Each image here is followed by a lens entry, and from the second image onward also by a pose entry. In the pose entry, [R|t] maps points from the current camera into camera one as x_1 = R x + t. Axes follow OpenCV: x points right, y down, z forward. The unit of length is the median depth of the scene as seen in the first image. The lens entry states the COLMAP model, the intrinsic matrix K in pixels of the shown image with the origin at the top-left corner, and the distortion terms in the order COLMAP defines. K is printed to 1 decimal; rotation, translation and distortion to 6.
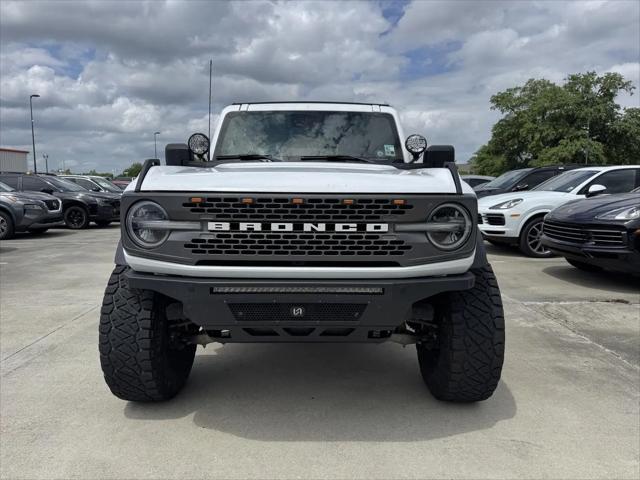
lens RADIAL K [[452.1, 0, 321.8], [0, 452.1, 238.4], [0, 0, 1]] dist [0.021937, -0.029532]
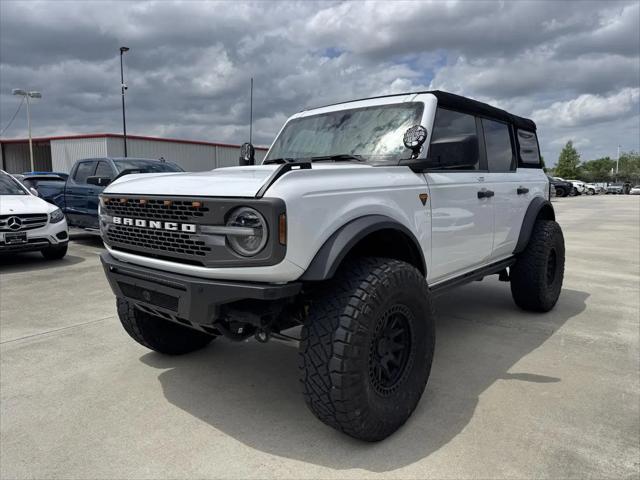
lens RADIAL K [[452.1, 0, 321.8], [0, 452.1, 238.4], [0, 0, 1]] dist [0.021937, -0.029532]
pose [[0.759114, 0.067978, -0.647399, 1.046208], [-0.062833, 0.997540, 0.031068, -0.051677], [0.647918, 0.017093, 0.761518, 0.384152]]
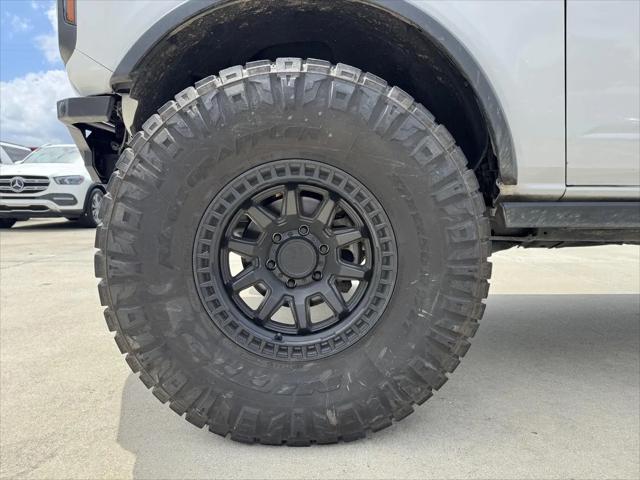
lens RADIAL K [[452.1, 0, 321.8], [0, 452.1, 238.4], [0, 0, 1]] dist [0.021937, -0.029532]
pose [[0.024024, 0.077372, -0.996713, 0.978337], [-0.118749, 0.990163, 0.074001, 0.184778], [0.992634, 0.116580, 0.032975, 1.392542]]
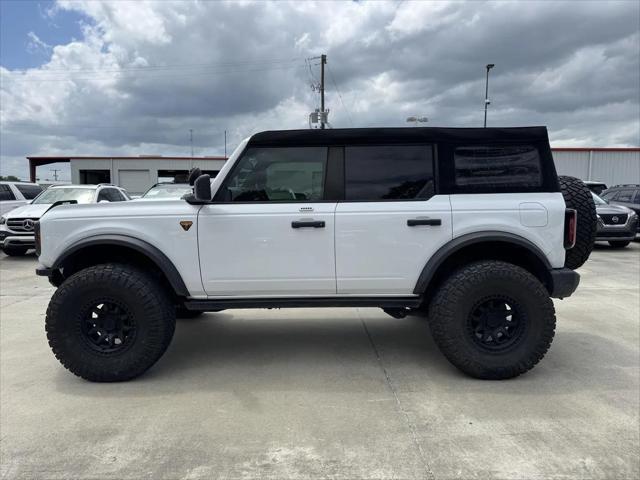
lens RADIAL K [[452.1, 0, 321.8], [0, 452.1, 238.4], [0, 0, 1]] dist [0.021937, -0.029532]
pose [[0.002989, 0.084719, -0.996400, 2.134557], [-0.106514, 0.990763, 0.083920, -0.301727], [0.994307, 0.105880, 0.011985, 2.132778]]
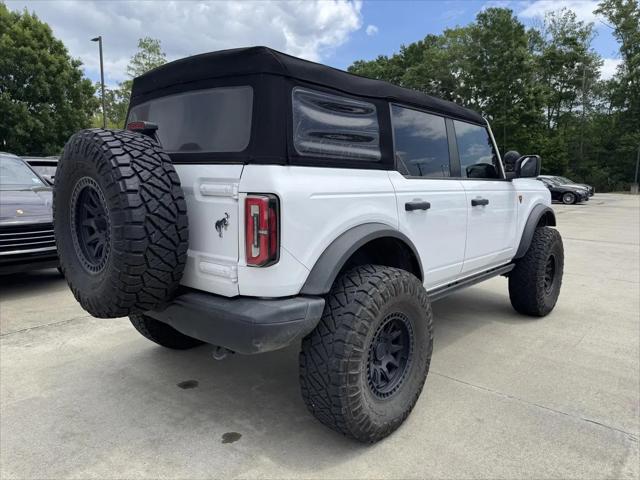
lens RADIAL K [[452.1, 0, 321.8], [0, 452.1, 238.4], [0, 0, 1]] dist [0.021937, -0.029532]
pose [[-0.747930, -0.104366, 0.655521, -1.171725], [0.056466, 0.973979, 0.219493, -0.489568], [-0.661371, 0.201180, -0.722575, 3.760374]]
